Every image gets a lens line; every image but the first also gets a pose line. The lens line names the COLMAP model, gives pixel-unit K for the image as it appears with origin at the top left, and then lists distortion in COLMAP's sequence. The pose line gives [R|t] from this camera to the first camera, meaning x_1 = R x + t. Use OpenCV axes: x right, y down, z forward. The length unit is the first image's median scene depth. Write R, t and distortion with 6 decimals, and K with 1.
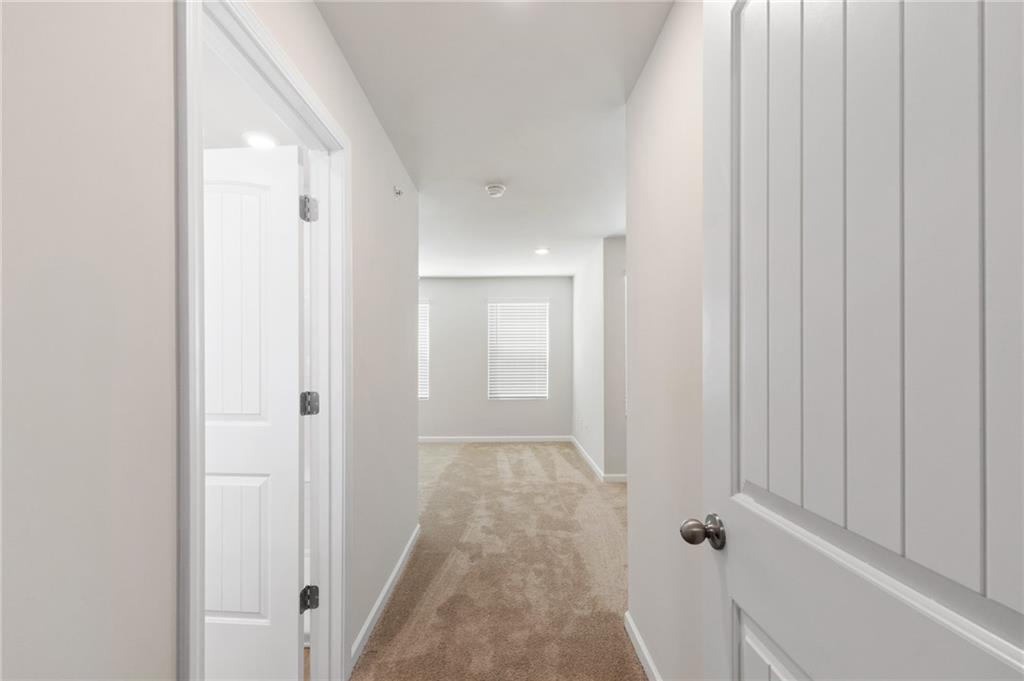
lens RADIAL K [[444.6, 0, 507.3], [0, 444.6, 358.4], [0, 0, 1]] dist [0.001159, 0.000114]
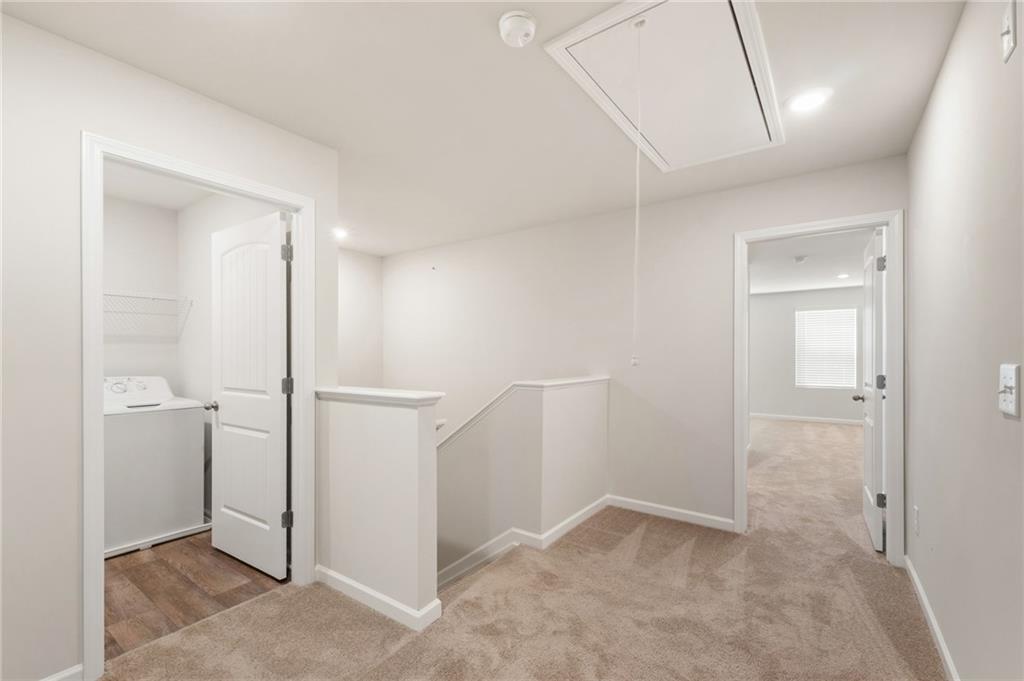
lens RADIAL K [[444.6, 0, 507.3], [0, 444.6, 358.4], [0, 0, 1]] dist [0.001159, 0.000114]
pose [[0.812439, 0.000692, -0.583045, 0.033153], [0.001525, 0.999993, 0.003312, 0.004405], [0.583044, -0.003580, 0.812433, -0.631073]]
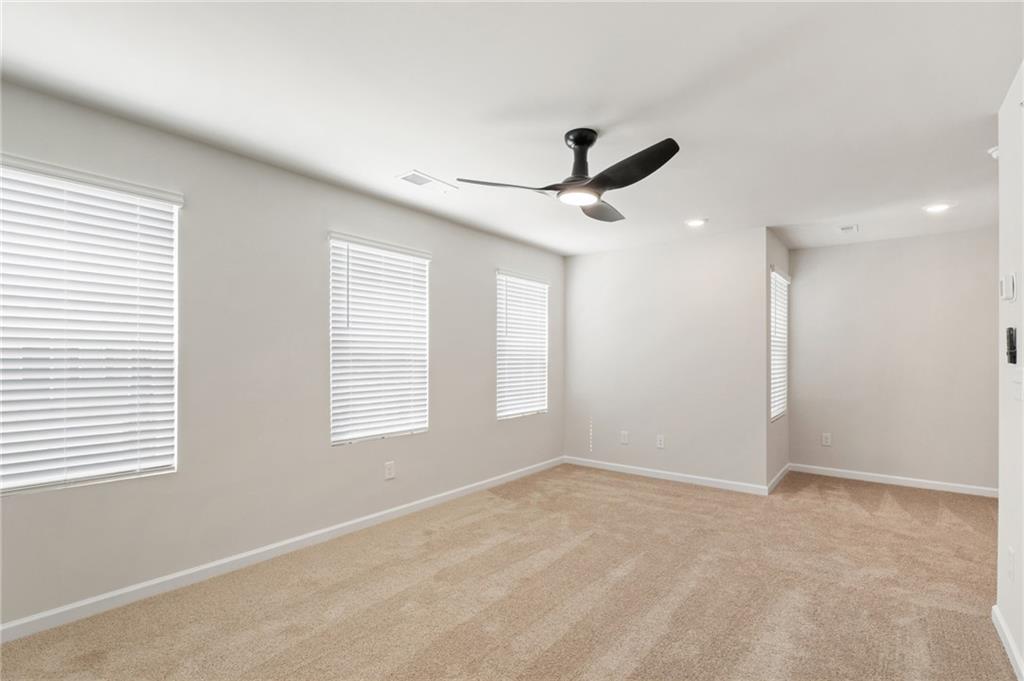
lens RADIAL K [[473.6, 0, 513.9], [0, 473.6, 357.8], [0, 0, 1]] dist [-0.001188, -0.000065]
pose [[0.614211, 0.007054, 0.789110, -0.689958], [-0.011063, 0.999939, -0.000328, -0.000257], [-0.789064, -0.008528, 0.614252, 0.643270]]
